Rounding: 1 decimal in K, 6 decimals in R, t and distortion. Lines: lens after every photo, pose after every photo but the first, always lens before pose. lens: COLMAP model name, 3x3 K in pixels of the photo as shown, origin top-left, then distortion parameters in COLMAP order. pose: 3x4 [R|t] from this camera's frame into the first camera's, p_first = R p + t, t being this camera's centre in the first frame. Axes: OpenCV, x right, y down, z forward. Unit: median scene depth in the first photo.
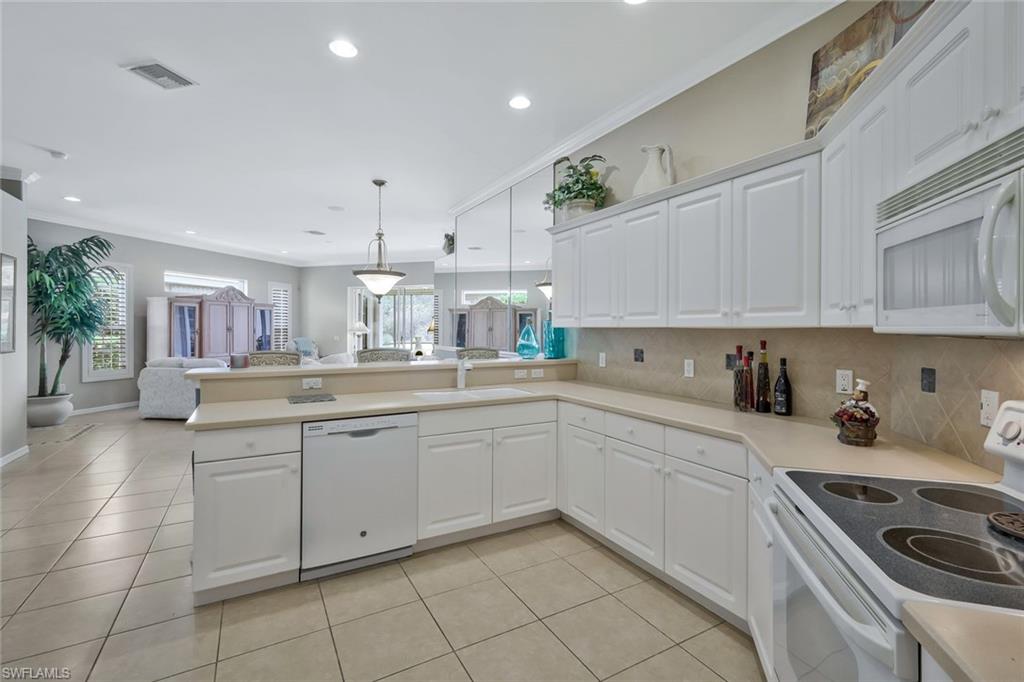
lens RADIAL K [[454.6, 0, 507.0], [0, 454.6, 324.9], [0, 0, 1]] dist [0.011504, -0.002093]
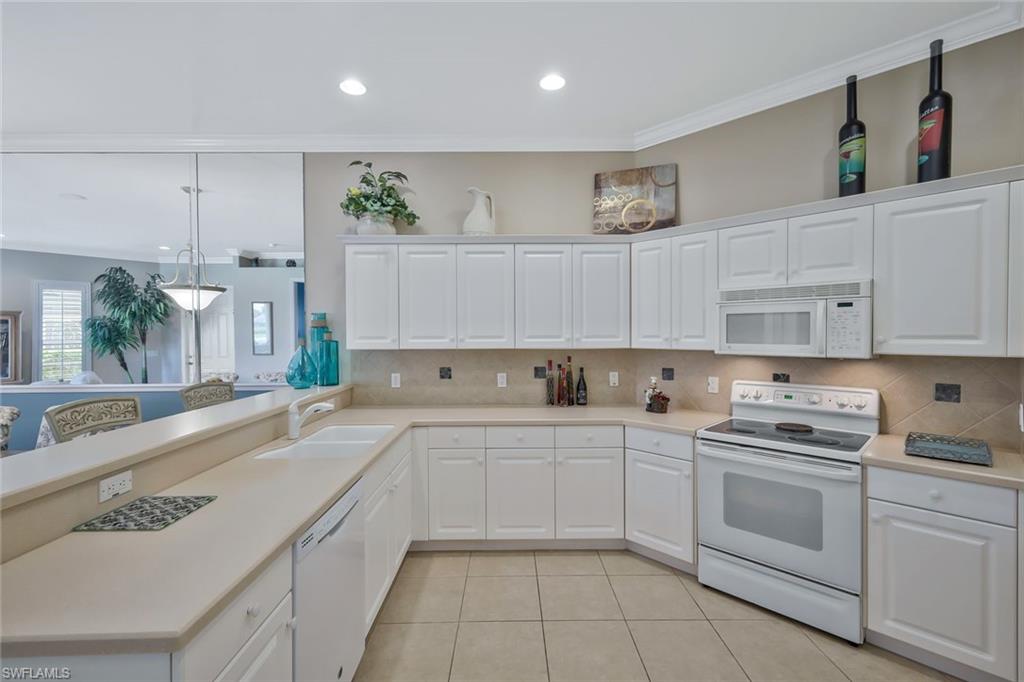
lens RADIAL K [[454.6, 0, 509.9], [0, 454.6, 338.3], [0, 0, 1]] dist [0.011504, -0.002093]
pose [[0.475870, -0.016155, 0.879367, -0.721668], [0.000248, 0.999834, 0.018234, -0.044587], [-0.879515, -0.008459, 0.475795, 0.421721]]
